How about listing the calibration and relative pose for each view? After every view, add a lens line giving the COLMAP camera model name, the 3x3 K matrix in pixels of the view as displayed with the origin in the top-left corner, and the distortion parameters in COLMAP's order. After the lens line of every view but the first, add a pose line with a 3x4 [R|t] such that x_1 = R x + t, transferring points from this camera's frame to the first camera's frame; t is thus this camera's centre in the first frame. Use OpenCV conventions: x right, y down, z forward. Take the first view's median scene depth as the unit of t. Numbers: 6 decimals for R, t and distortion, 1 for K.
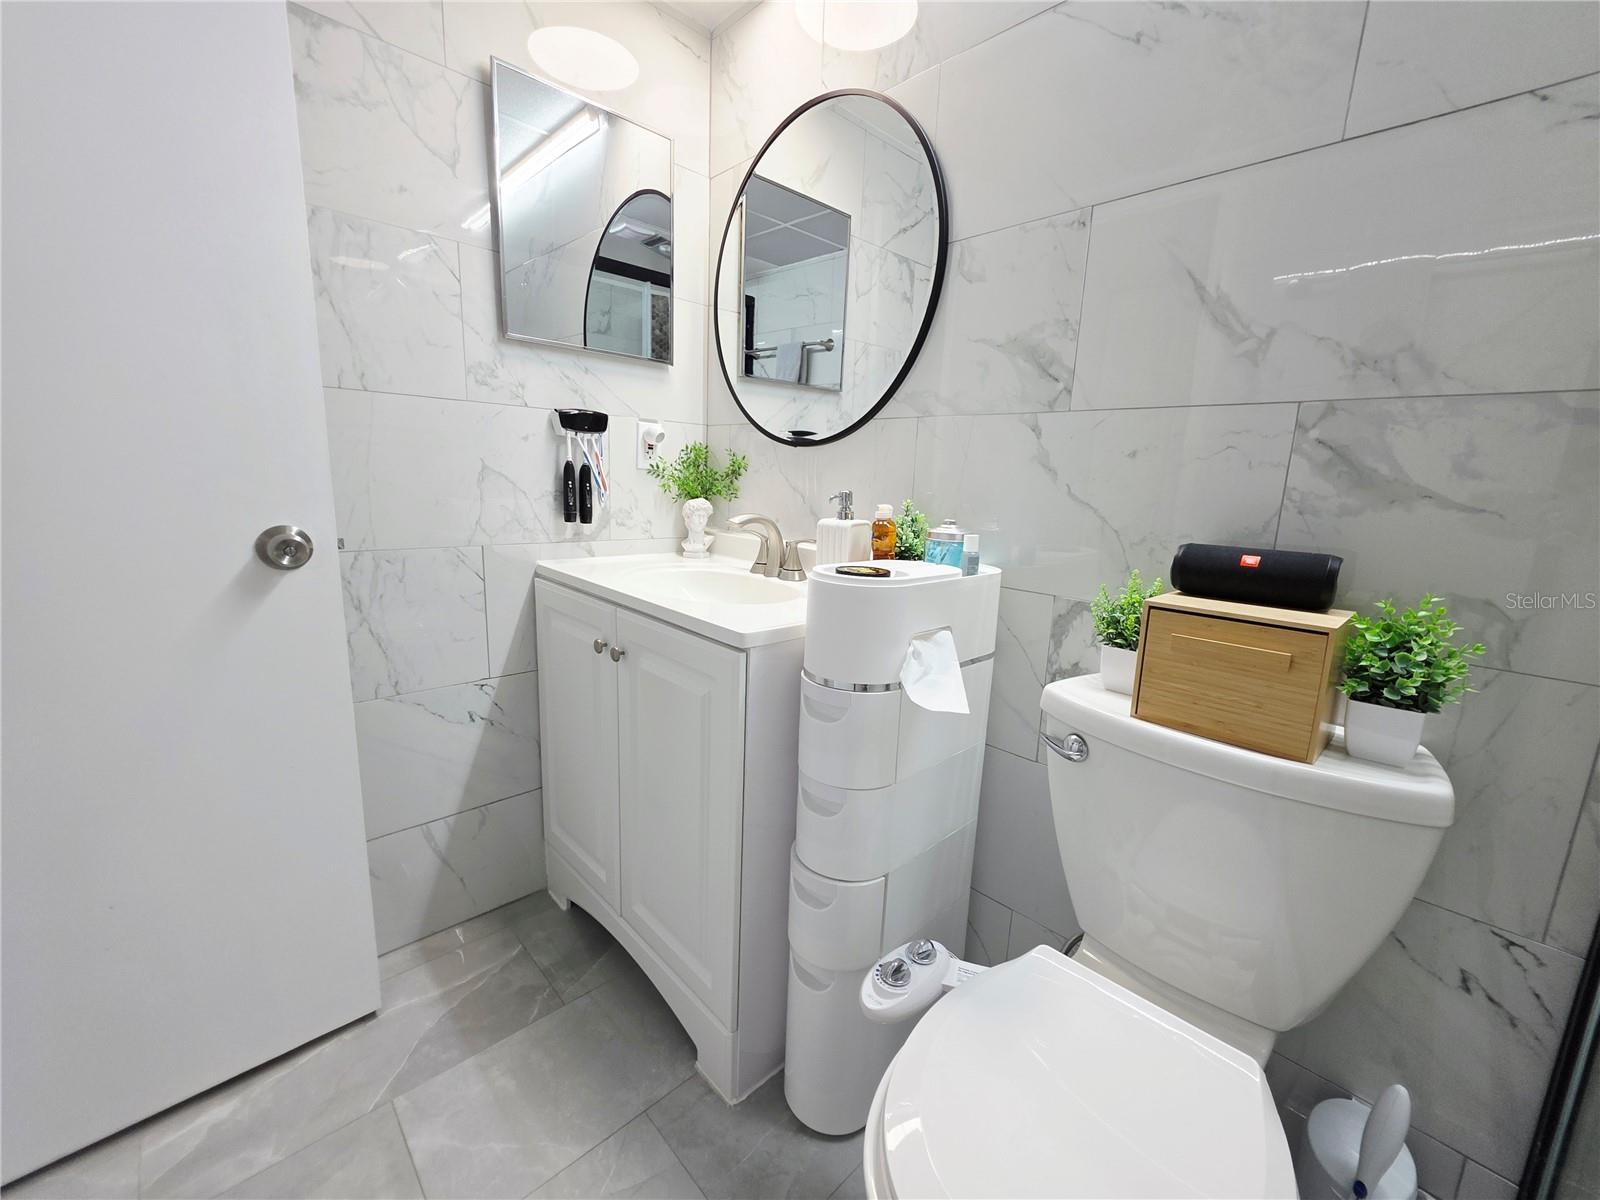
lens RADIAL K [[644.2, 0, 813.9], [0, 644.2, 603.0], [0, 0, 1]] dist [-0.004310, 0.002432]
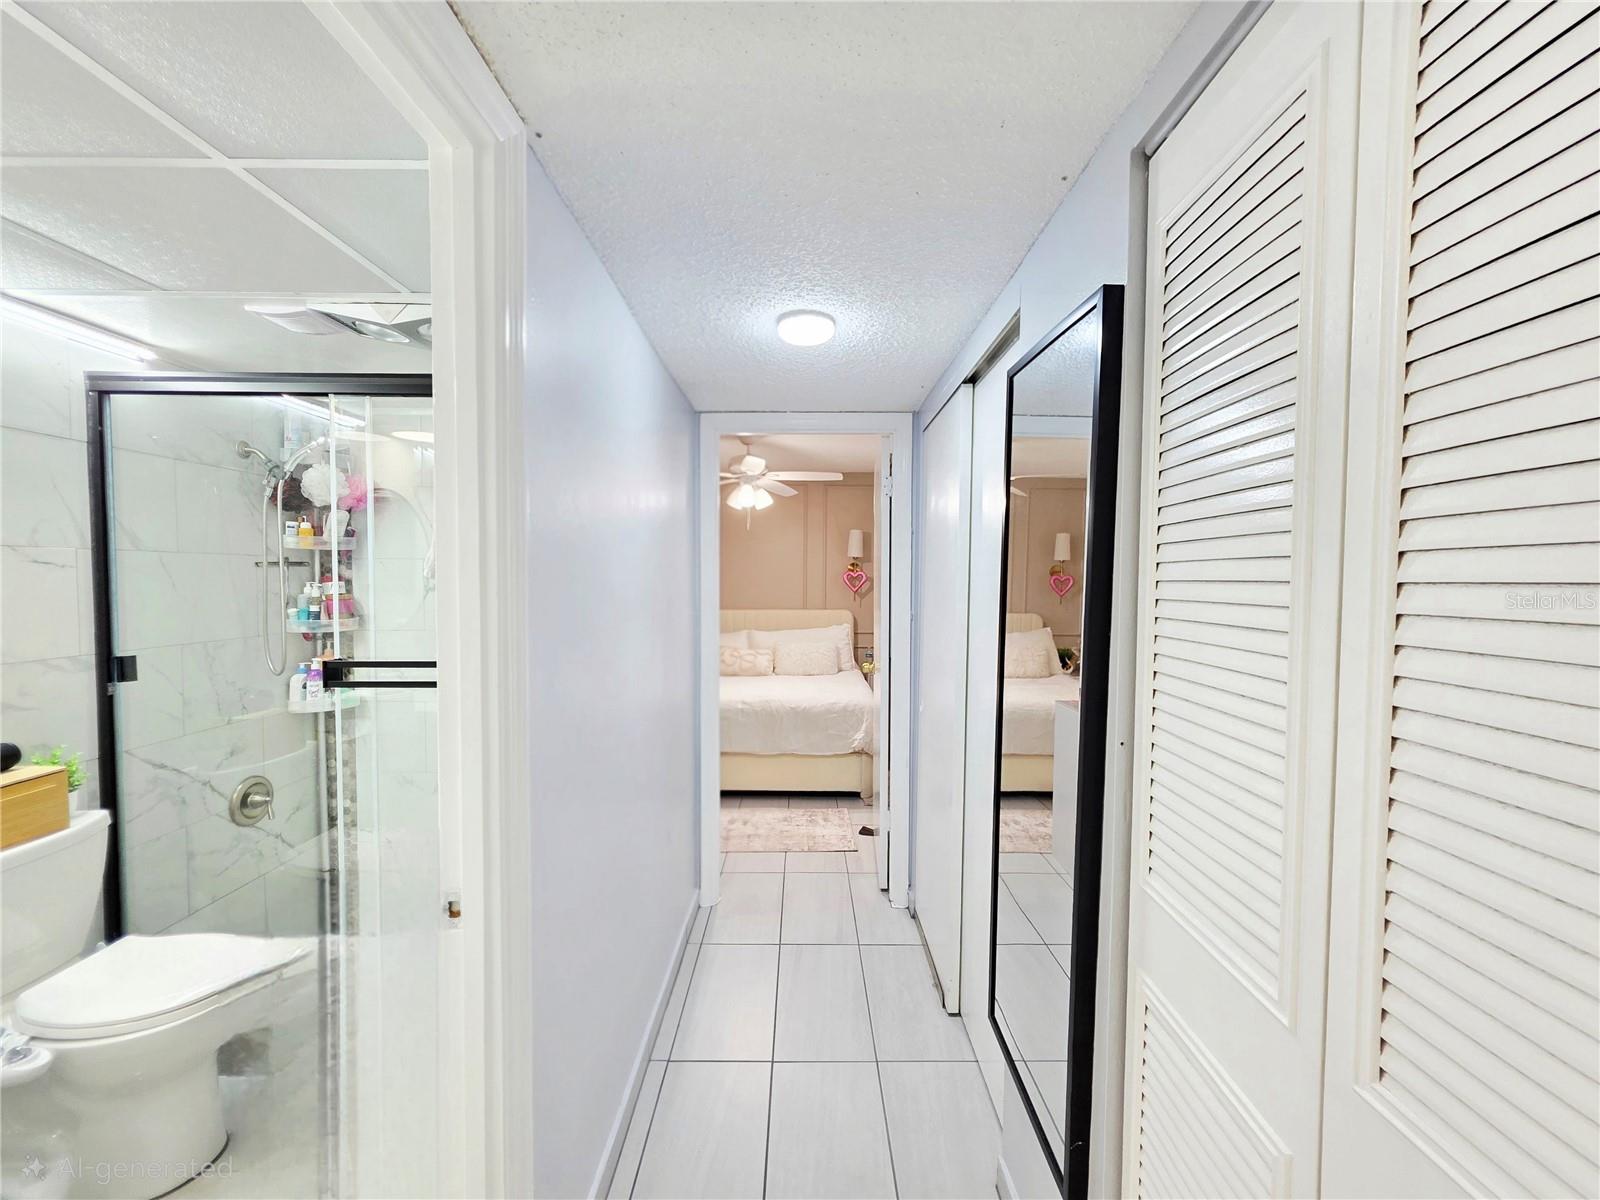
lens RADIAL K [[644.2, 0, 806.9], [0, 644.2, 601.8], [0, 0, 1]] dist [-0.004310, 0.002432]
pose [[-0.718432, -0.073969, 0.691653, -1.356571], [0.096744, 0.974041, 0.204658, -0.383235], [-0.688837, 0.213946, -0.692626, 0.314582]]
